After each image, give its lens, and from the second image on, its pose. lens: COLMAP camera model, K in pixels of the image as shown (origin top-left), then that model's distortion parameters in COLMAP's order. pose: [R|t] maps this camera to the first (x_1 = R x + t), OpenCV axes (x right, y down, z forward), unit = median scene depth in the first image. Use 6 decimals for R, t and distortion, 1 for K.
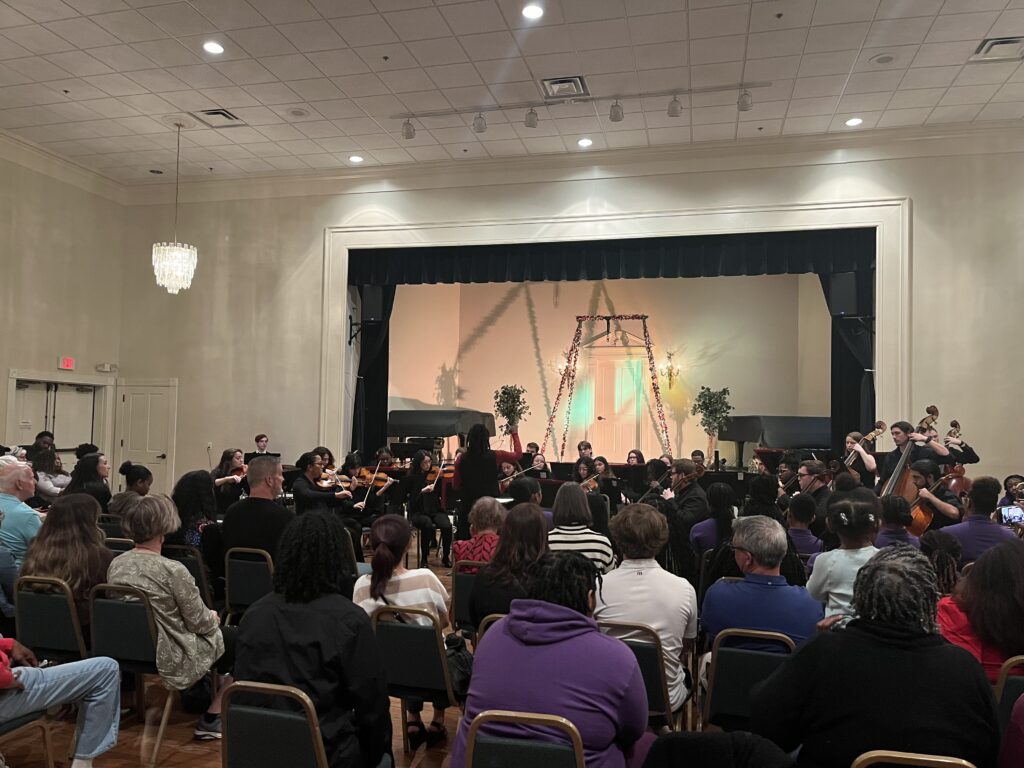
lens RADIAL K [[781.8, 0, 512.0], [0, 781.8, 384.0], [0, 0, 1]] dist [0.076466, -0.100126]
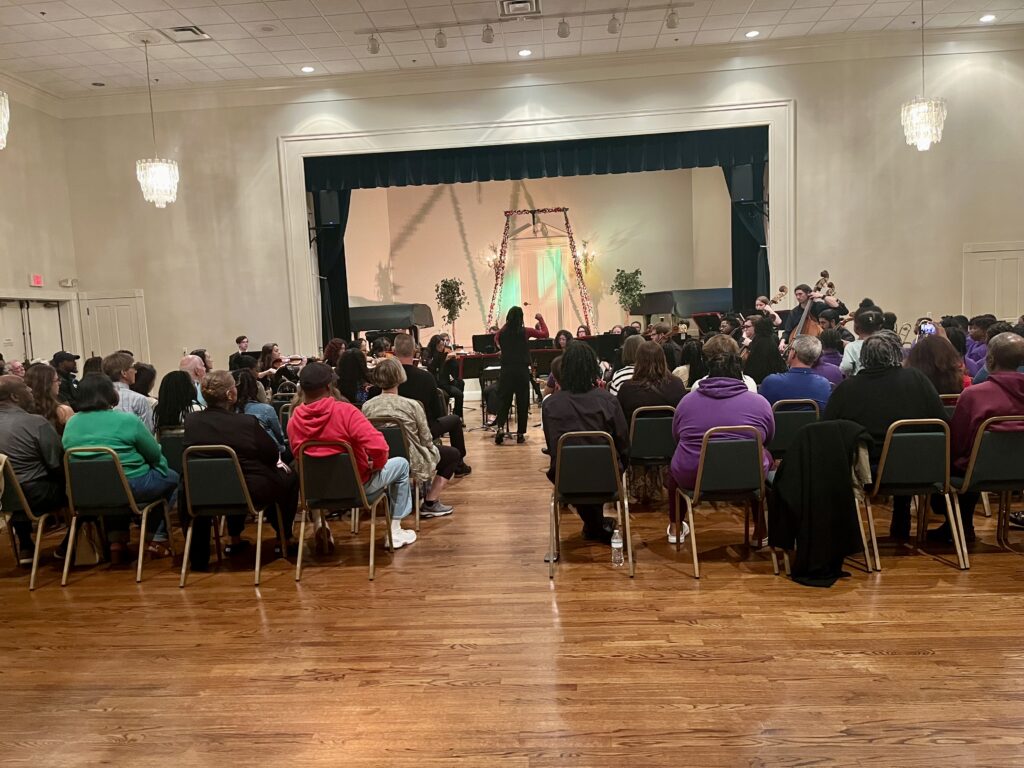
lens RADIAL K [[781.8, 0, 512.0], [0, 781.8, 384.0], [0, 0, 1]] dist [0.076466, -0.100126]
pose [[0.982183, -0.082672, 0.168767, -0.134702], [0.059260, 0.988471, 0.139331, 0.000103], [-0.178340, -0.126847, 0.975759, -0.129906]]
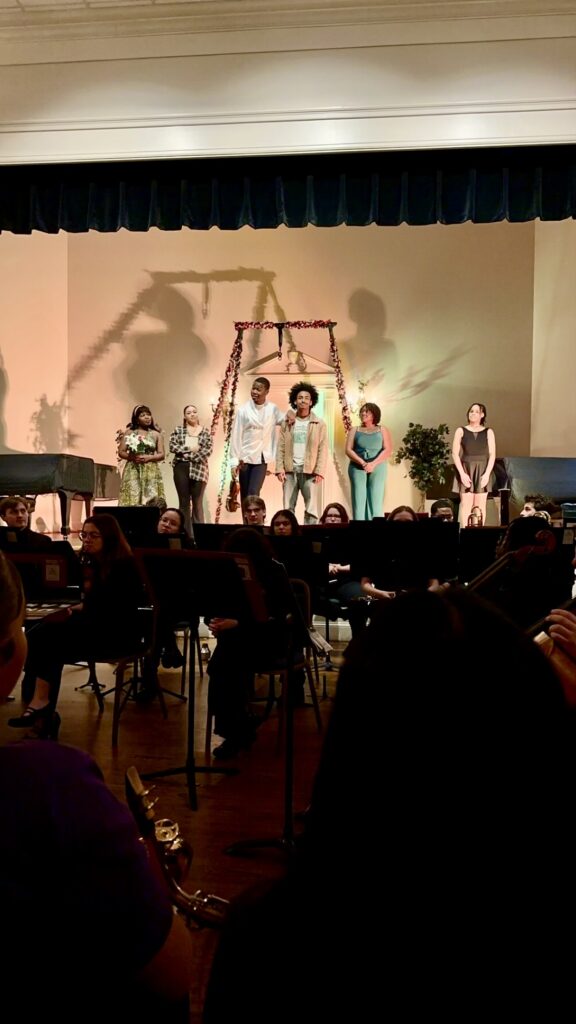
lens RADIAL K [[764.5, 0, 288.0], [0, 764.5, 512.0], [0, 0, 1]] dist [0.106955, 0.000189]
pose [[0.988157, -0.012537, 0.152936, 0.026455], [0.003479, 0.998231, 0.059354, 0.048899], [-0.153410, -0.058119, 0.986452, 0.367104]]
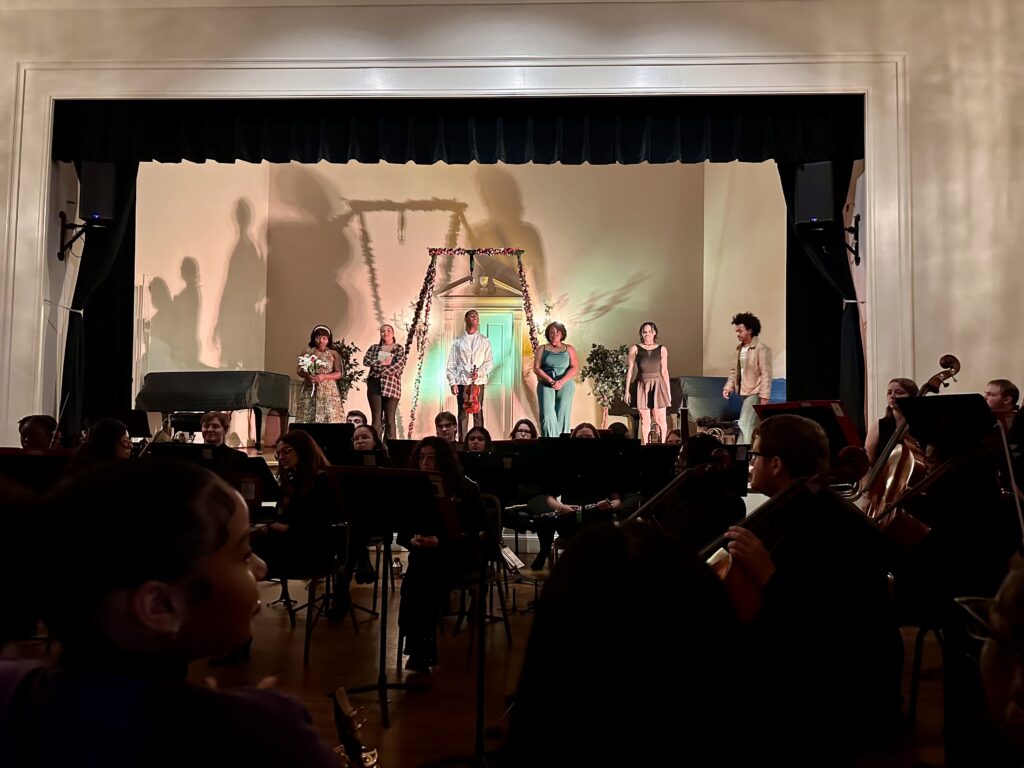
lens RADIAL K [[720.9, 0, 512.0], [0, 720.9, 384.0], [0, 0, 1]] dist [0.009665, 0.001189]
pose [[0.979696, -0.000243, 0.200486, 0.027054], [0.000156, 1.000000, 0.000453, 0.048449], [-0.200487, -0.000413, 0.979696, 0.377324]]
